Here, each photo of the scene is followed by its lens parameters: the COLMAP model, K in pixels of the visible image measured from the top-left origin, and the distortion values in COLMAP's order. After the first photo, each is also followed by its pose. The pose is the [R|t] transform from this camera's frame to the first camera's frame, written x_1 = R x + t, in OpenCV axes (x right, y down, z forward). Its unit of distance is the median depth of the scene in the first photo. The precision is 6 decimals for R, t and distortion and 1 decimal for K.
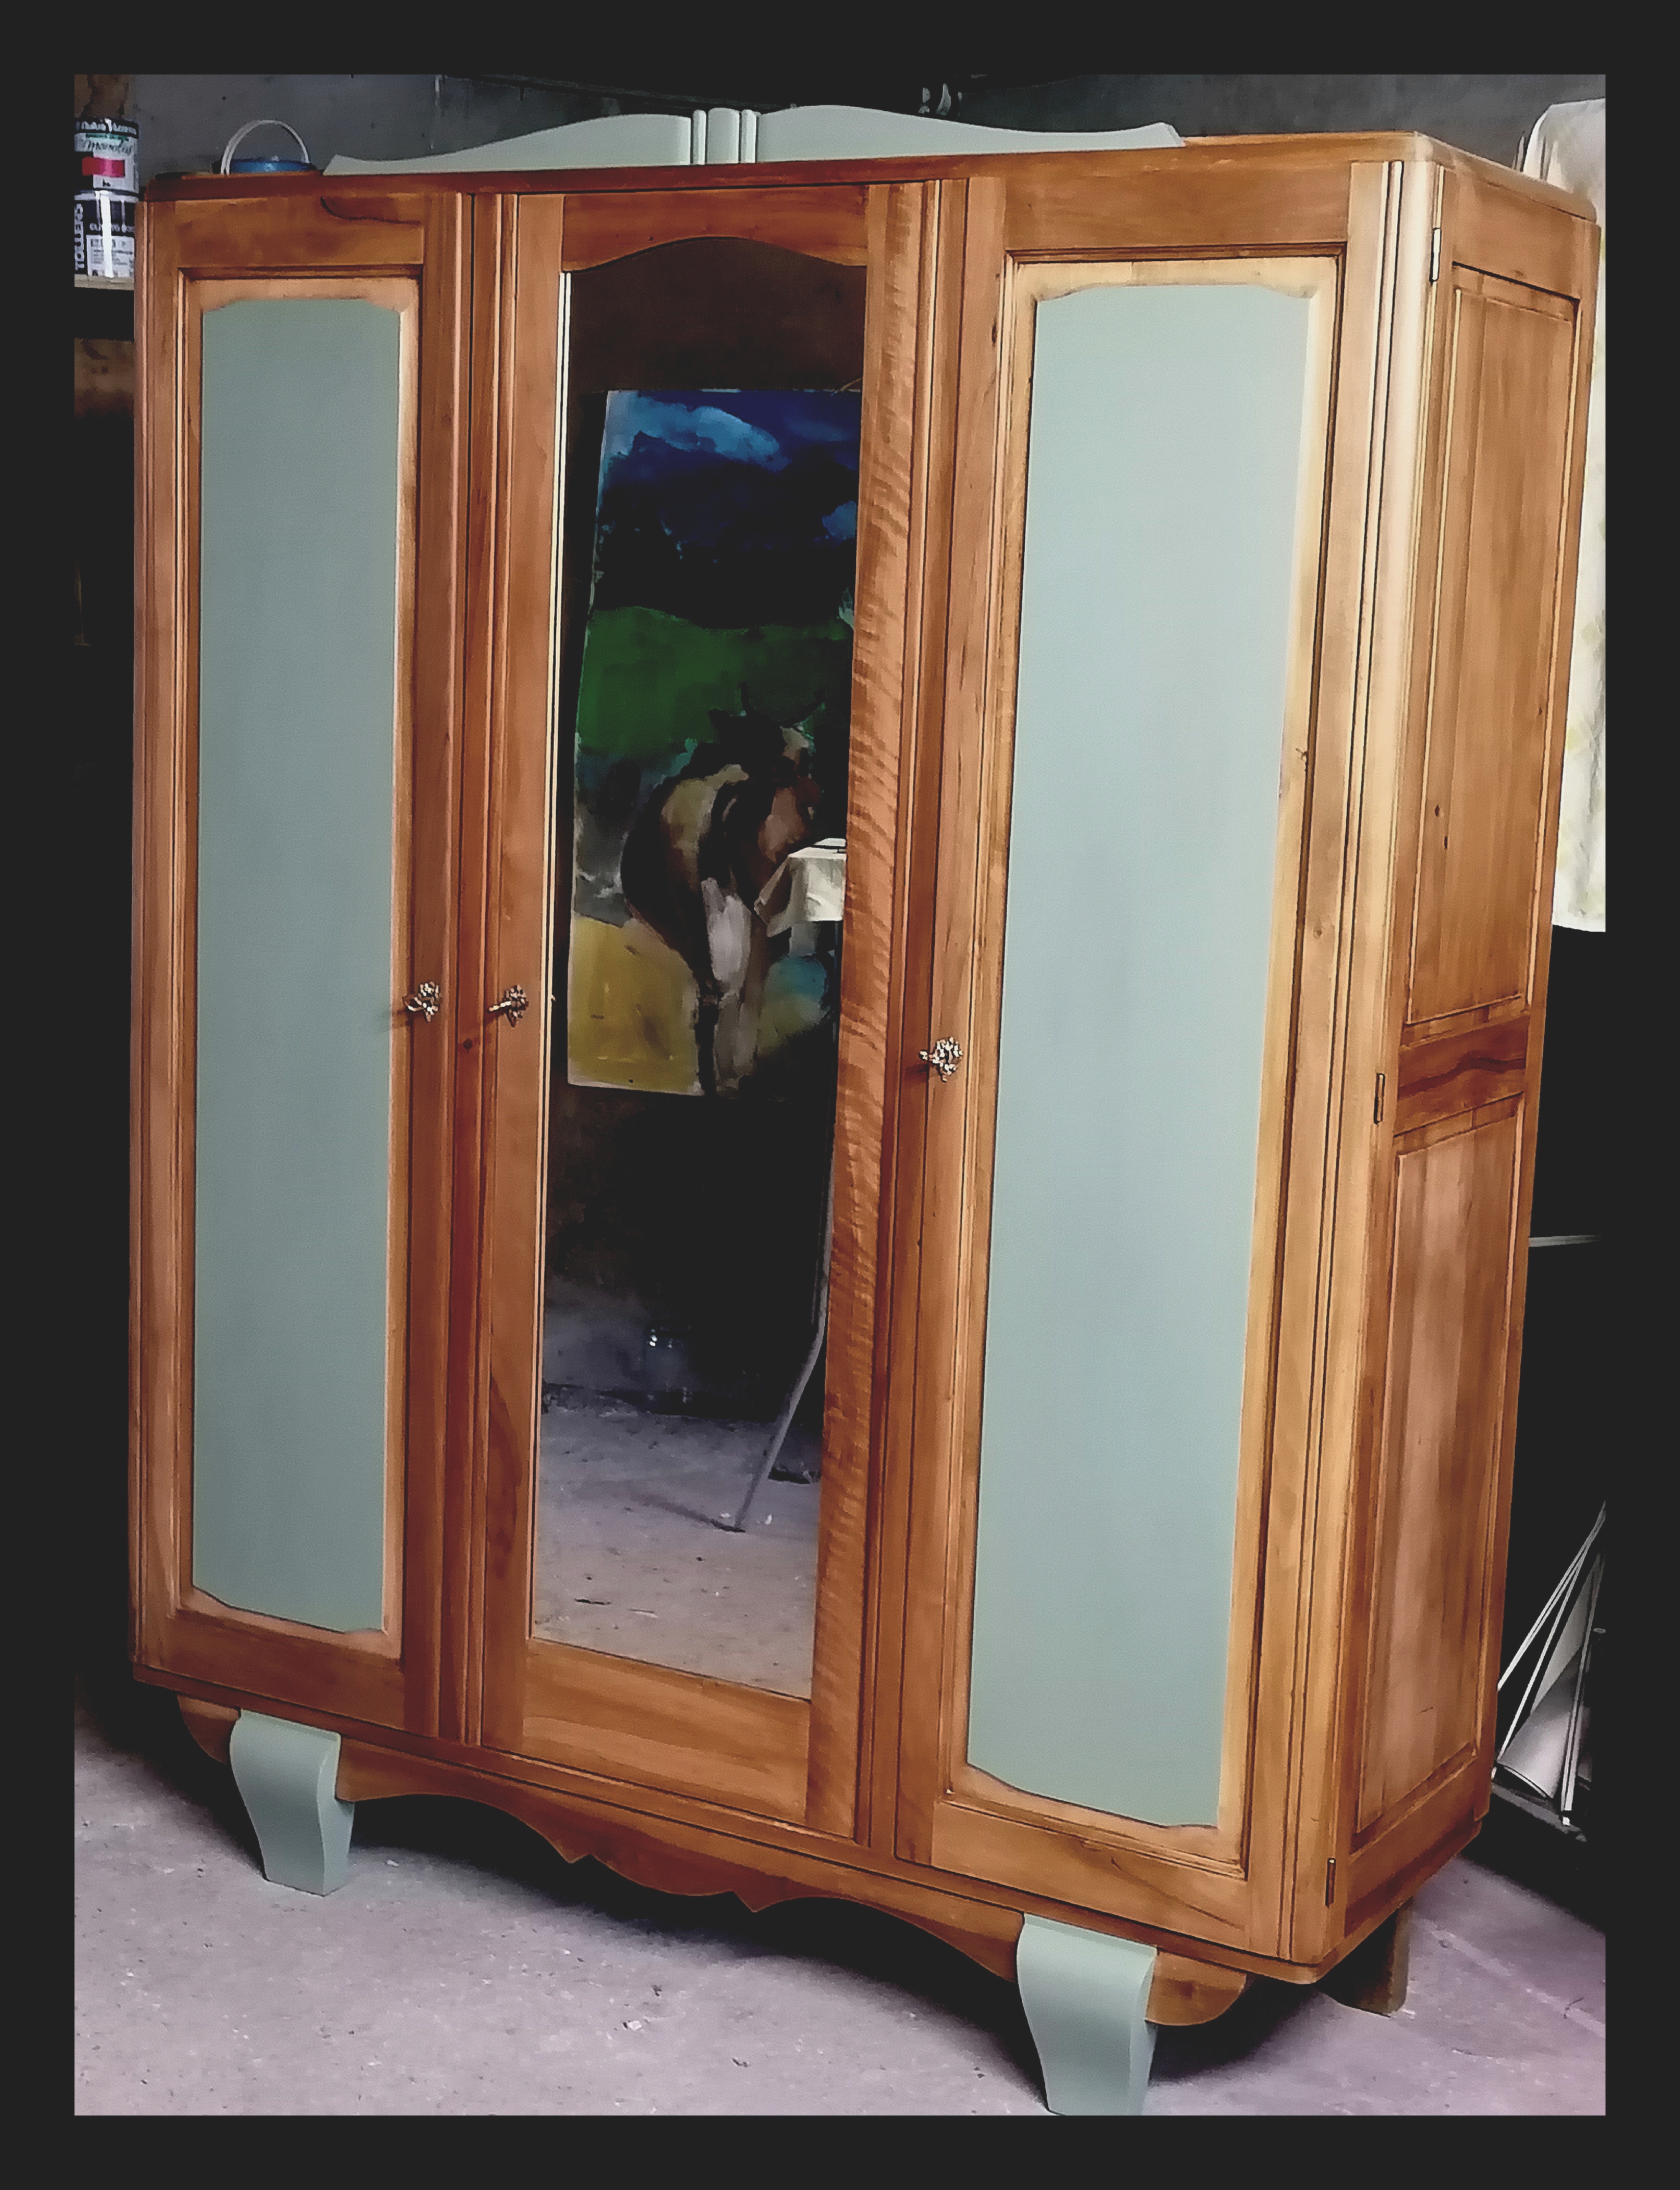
lens RADIAL K [[3329.1, 0, 841.9], [0, 3329.1, 1093.2], [0, 0, 1]] dist [0.052082, 0.000000]
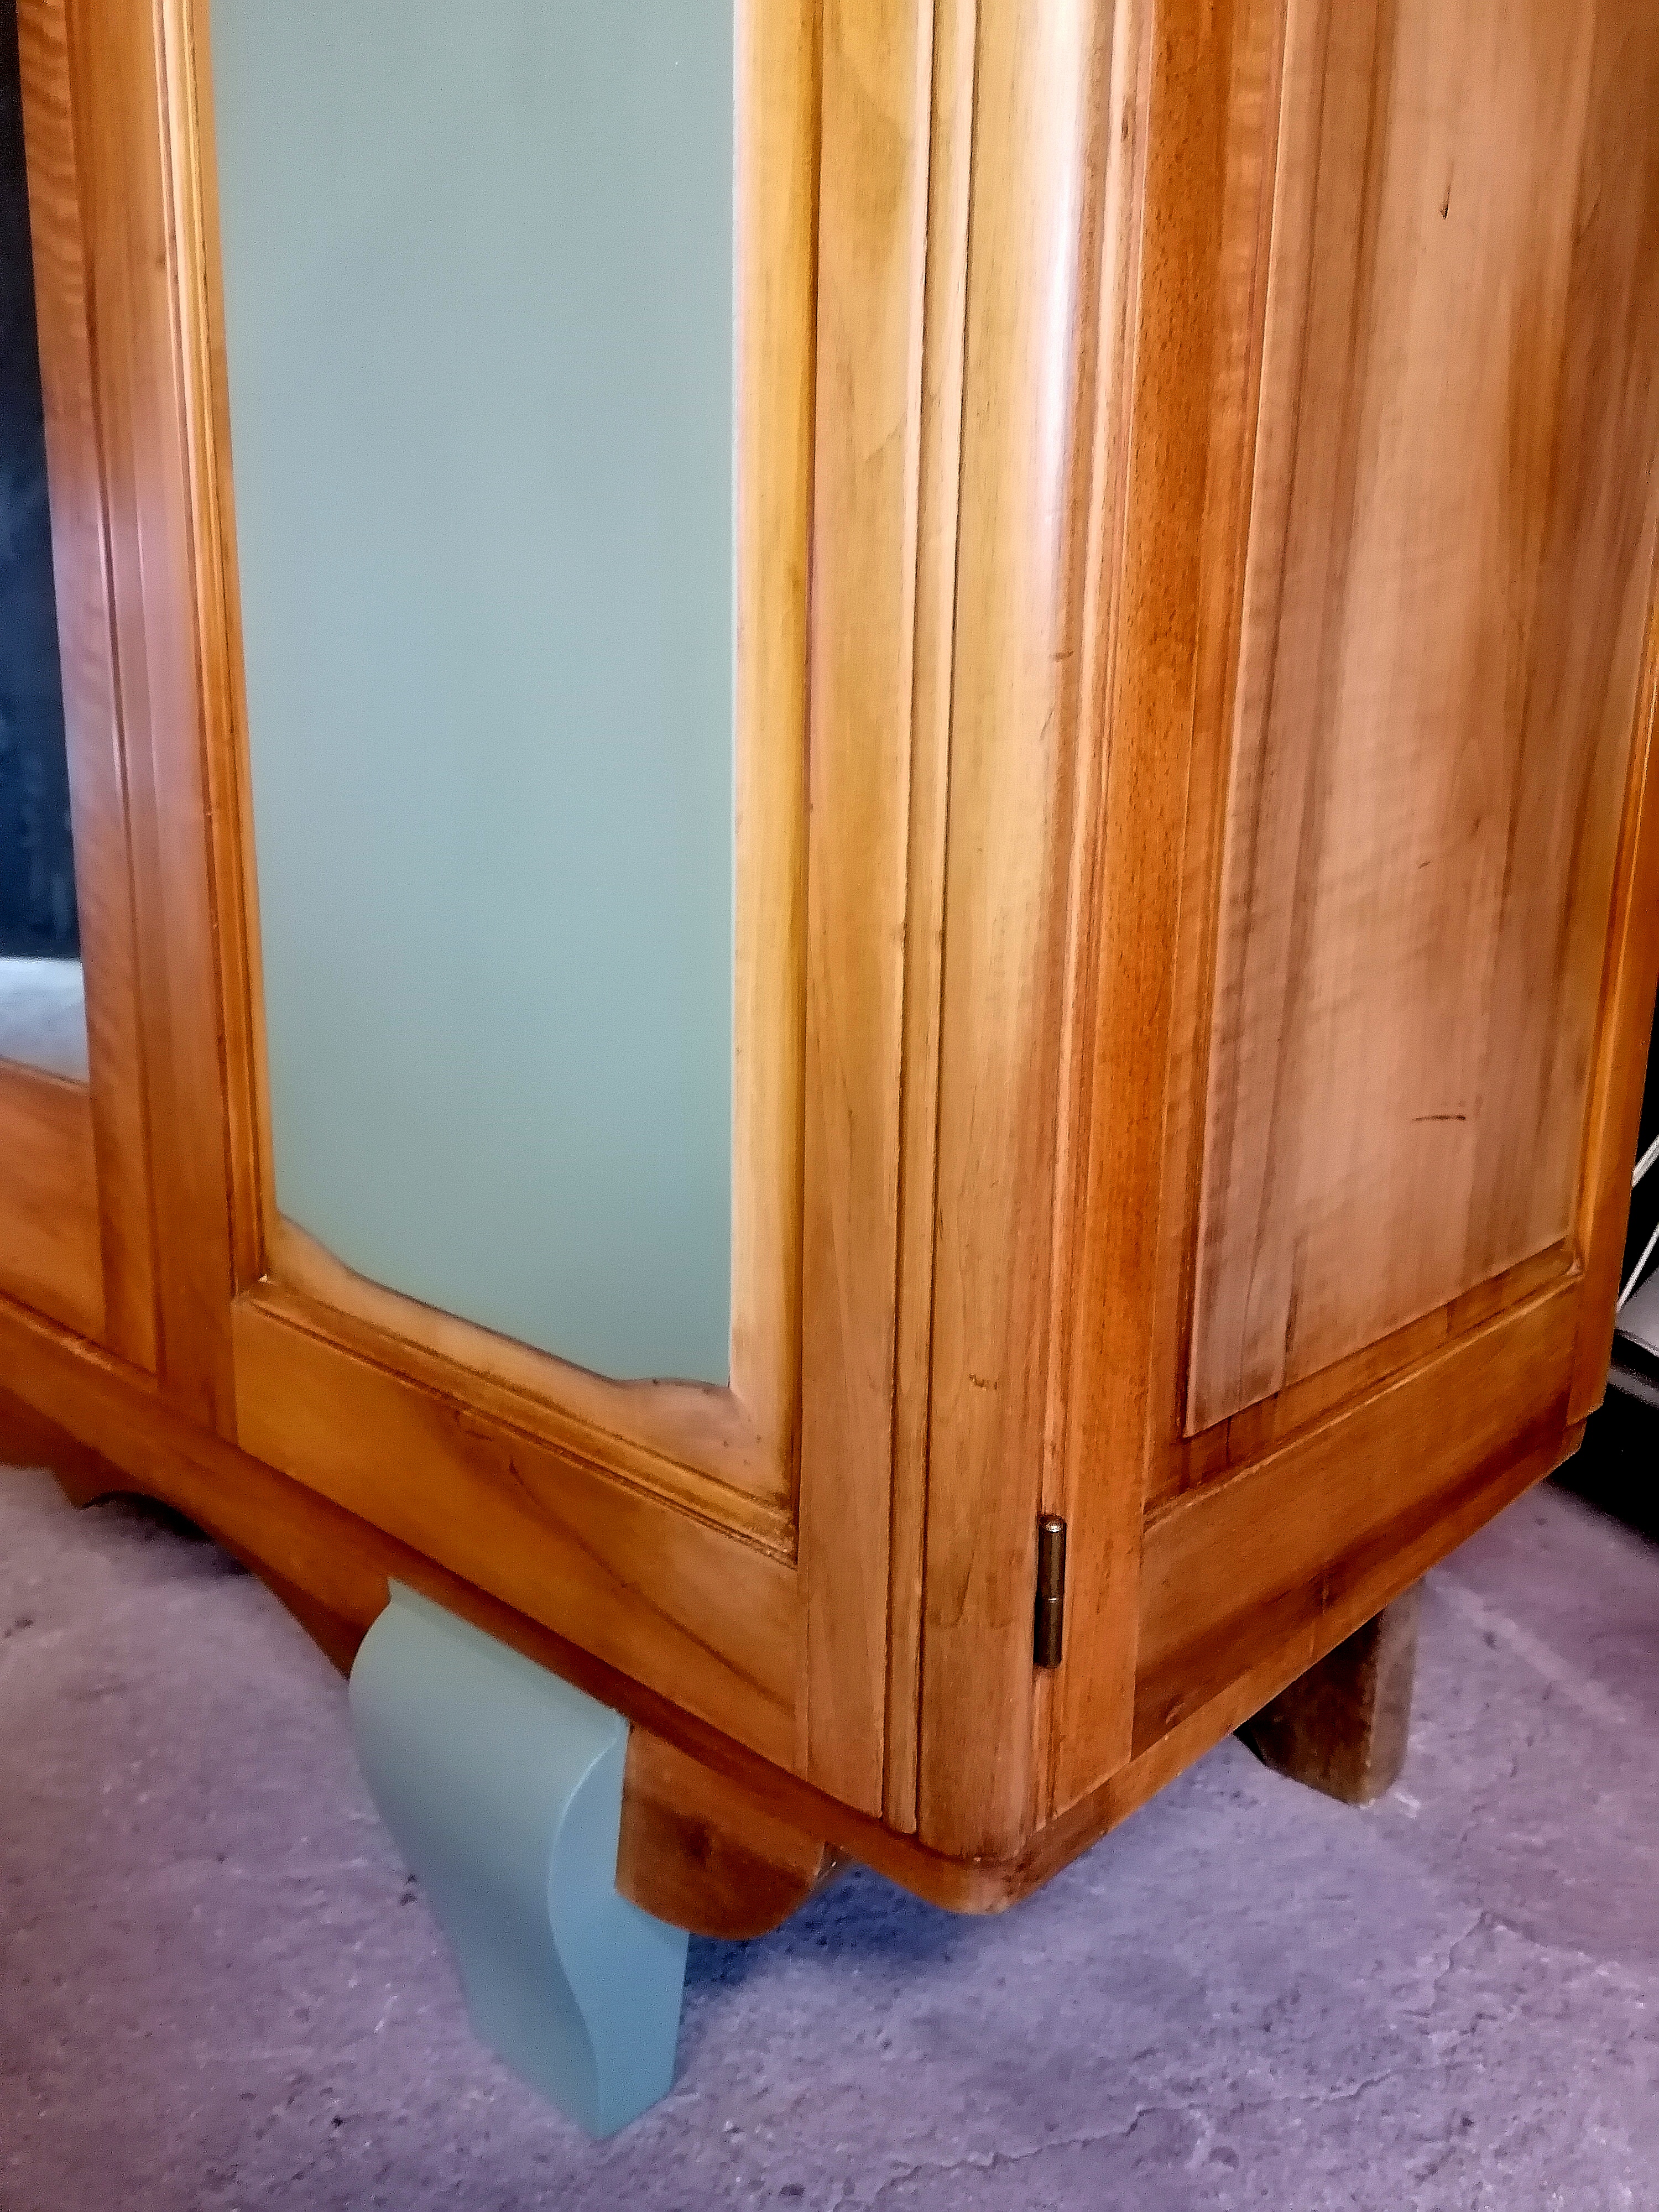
lens RADIAL K [[1697.9, 0, 820.6], [0, 1697.9, 1108.4], [0, 0, 1]] dist [0.026739, -0.007274]
pose [[0.975452, 0.025746, -0.218701, 0.149193], [-0.014736, 0.998547, 0.051828, 0.175314], [0.219717, -0.047333, 0.974415, 0.804070]]
